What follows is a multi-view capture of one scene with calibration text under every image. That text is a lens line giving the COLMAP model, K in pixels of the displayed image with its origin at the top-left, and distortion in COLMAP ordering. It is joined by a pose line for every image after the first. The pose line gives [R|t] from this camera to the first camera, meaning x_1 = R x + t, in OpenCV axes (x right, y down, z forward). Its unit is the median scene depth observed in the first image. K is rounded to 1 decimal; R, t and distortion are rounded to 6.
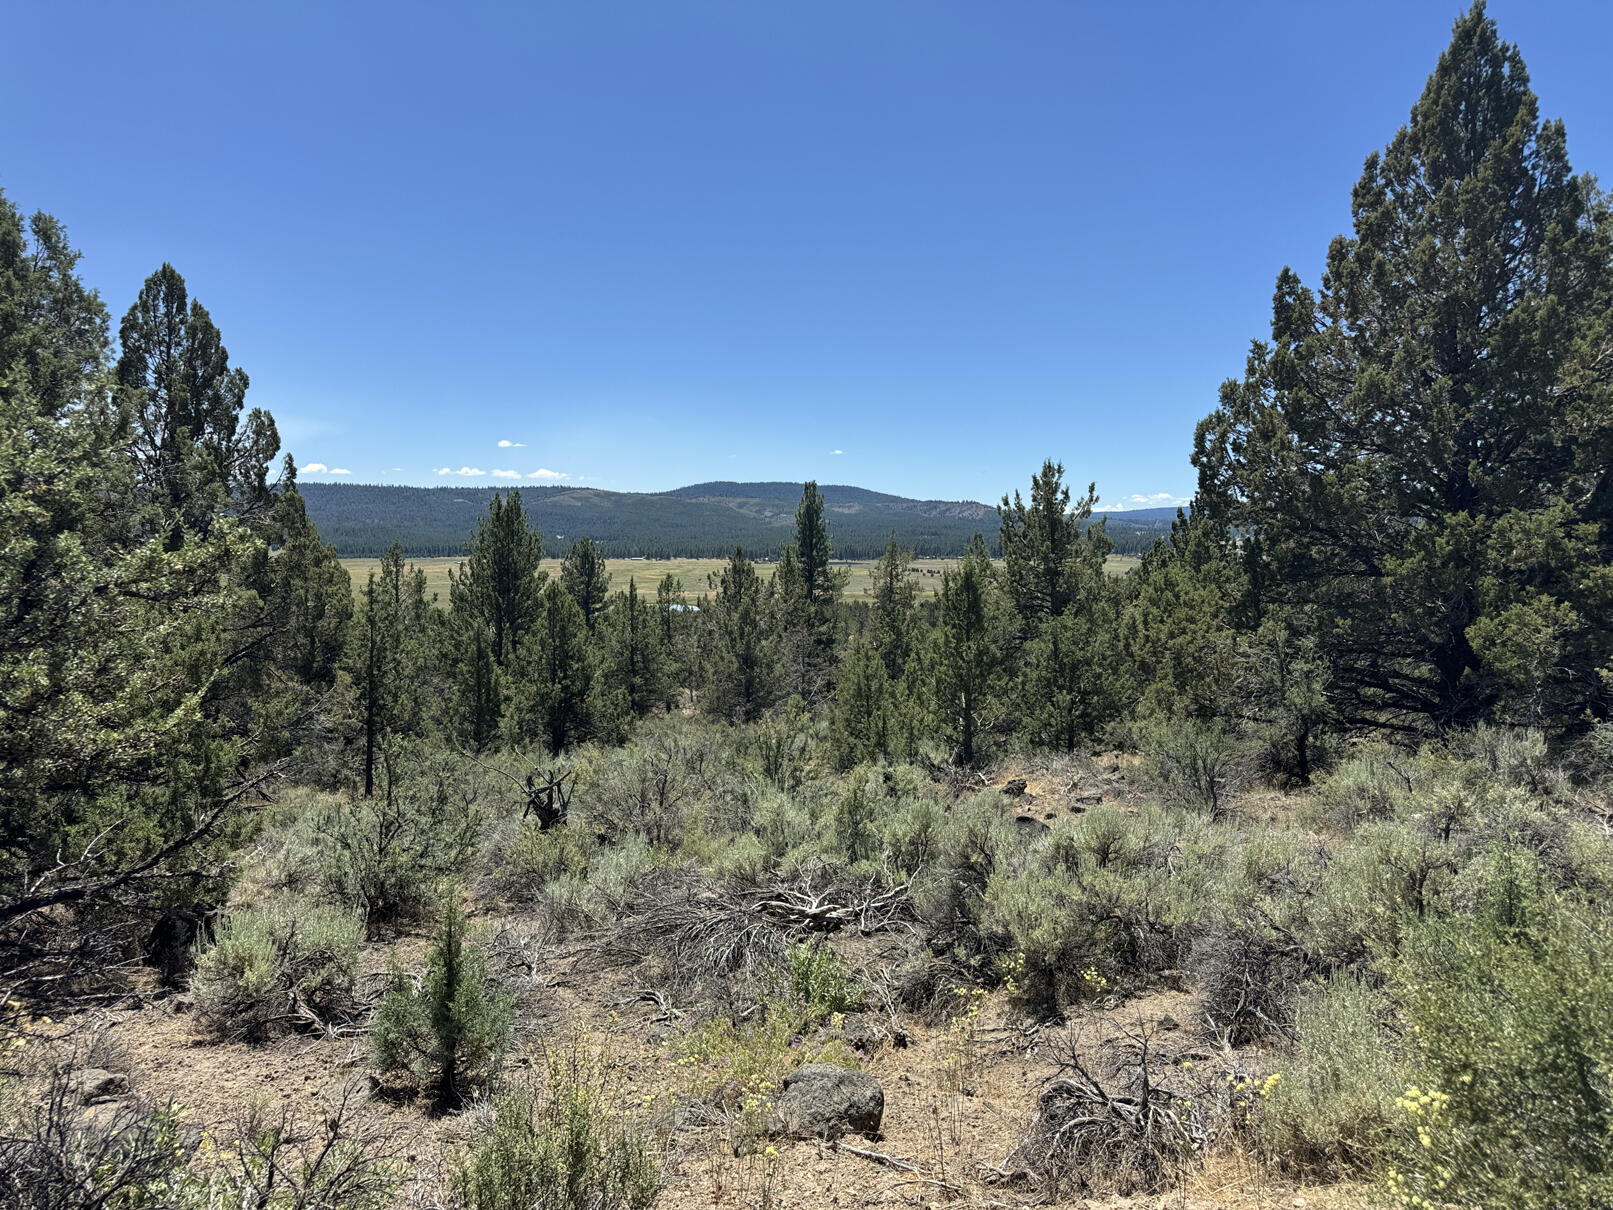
lens RADIAL K [[1126.6, 0, 793.7], [0, 1126.6, 607.7], [0, 0, 1]] dist [0.048926, -0.062109]
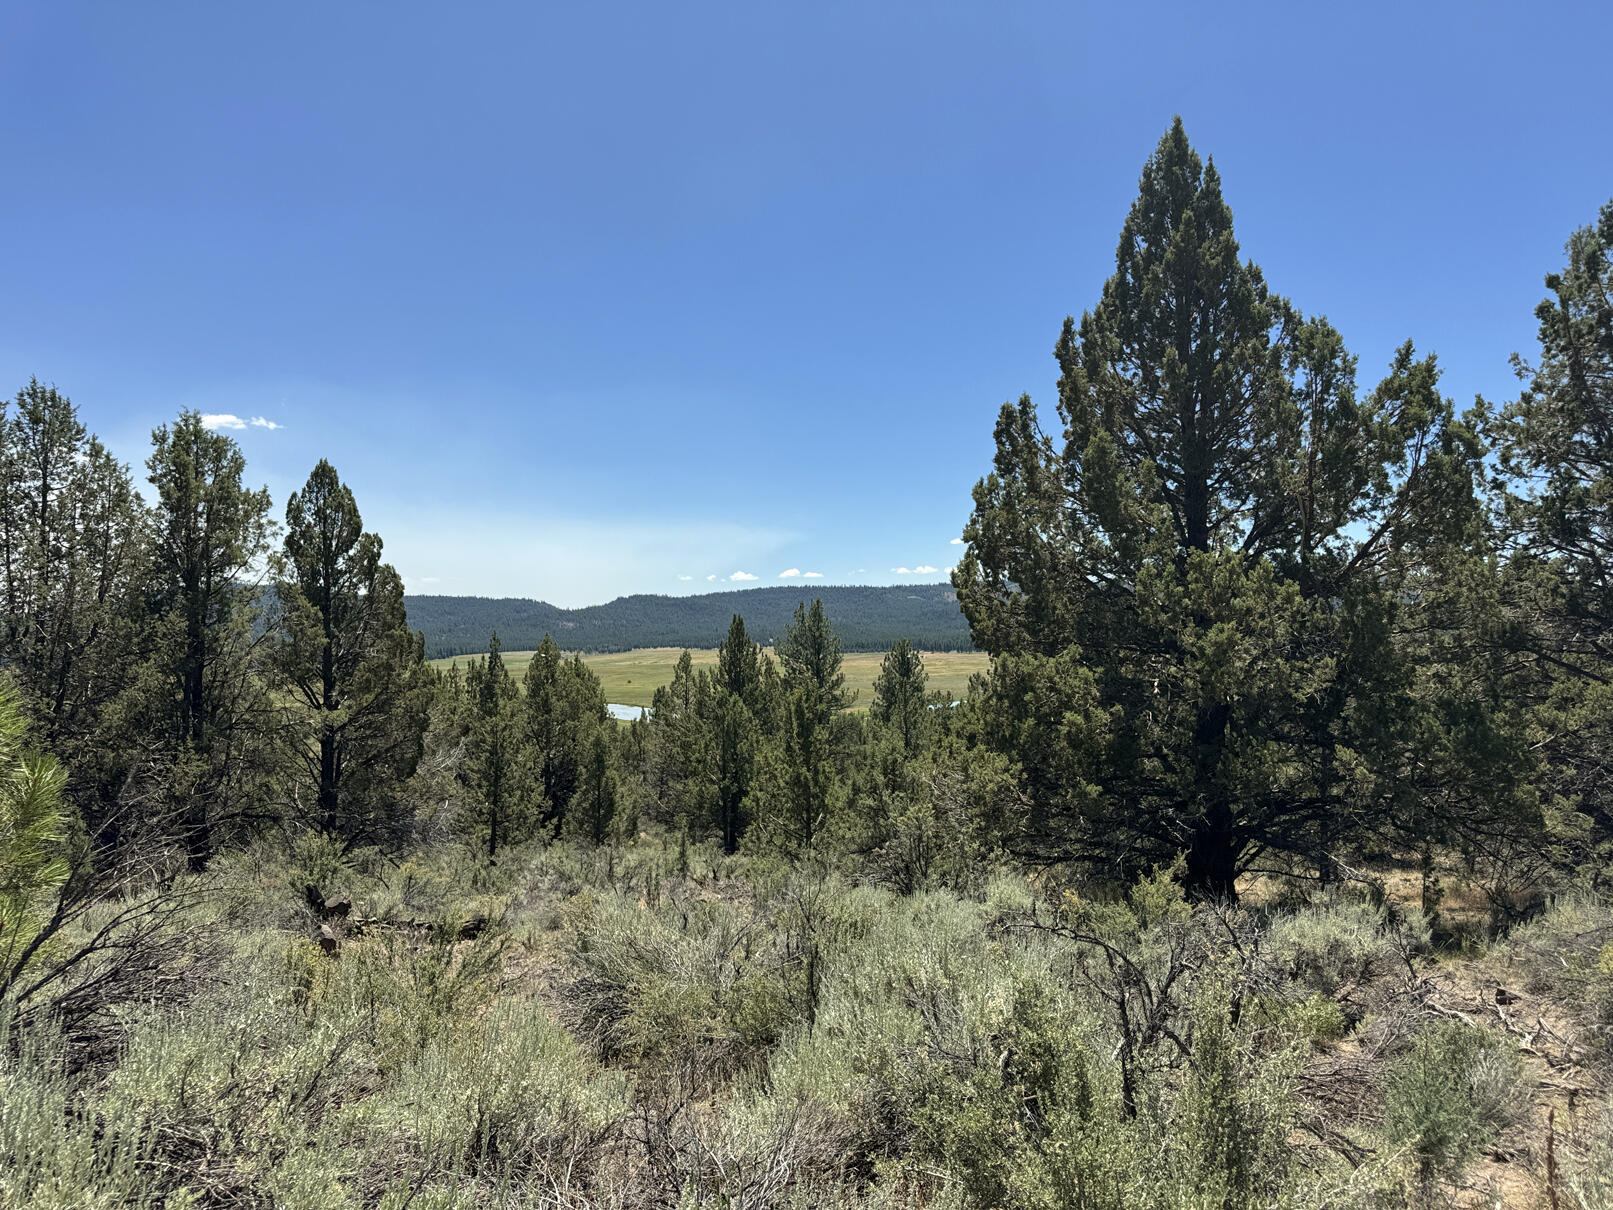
lens RADIAL K [[1126.6, 0, 807.7], [0, 1126.6, 609.5], [0, 0, 1]] dist [0.048926, -0.062109]
pose [[0.928587, -0.029934, -0.369905, 1.198498], [0.000195, 0.996781, -0.080174, -0.062692], [0.371114, 0.074376, 0.925604, 0.009475]]
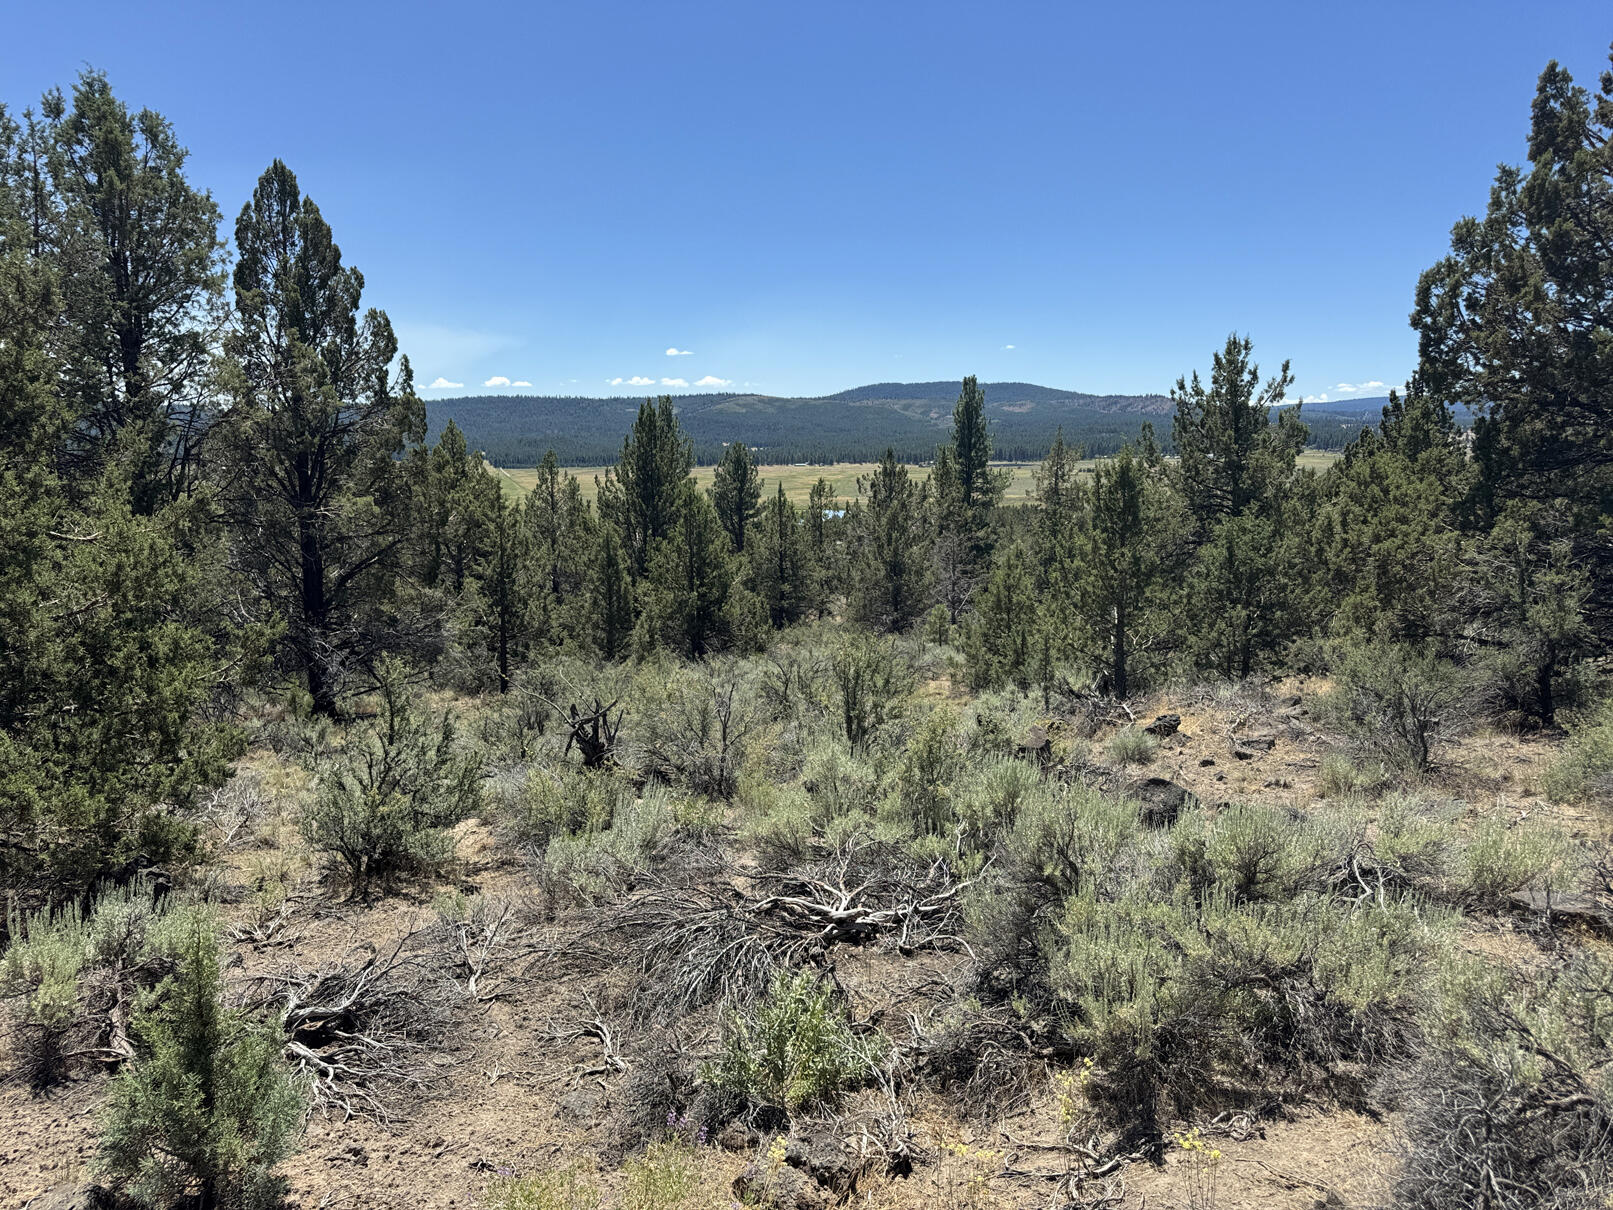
lens RADIAL K [[1126.6, 0, 764.9], [0, 1126.6, 621.5], [0, 0, 1]] dist [0.048926, -0.062109]
pose [[0.985359, 0.008313, -0.170292, 0.072915], [0.008025, 0.995442, 0.095027, 0.003805], [0.170306, -0.095002, 0.980801, 0.213940]]
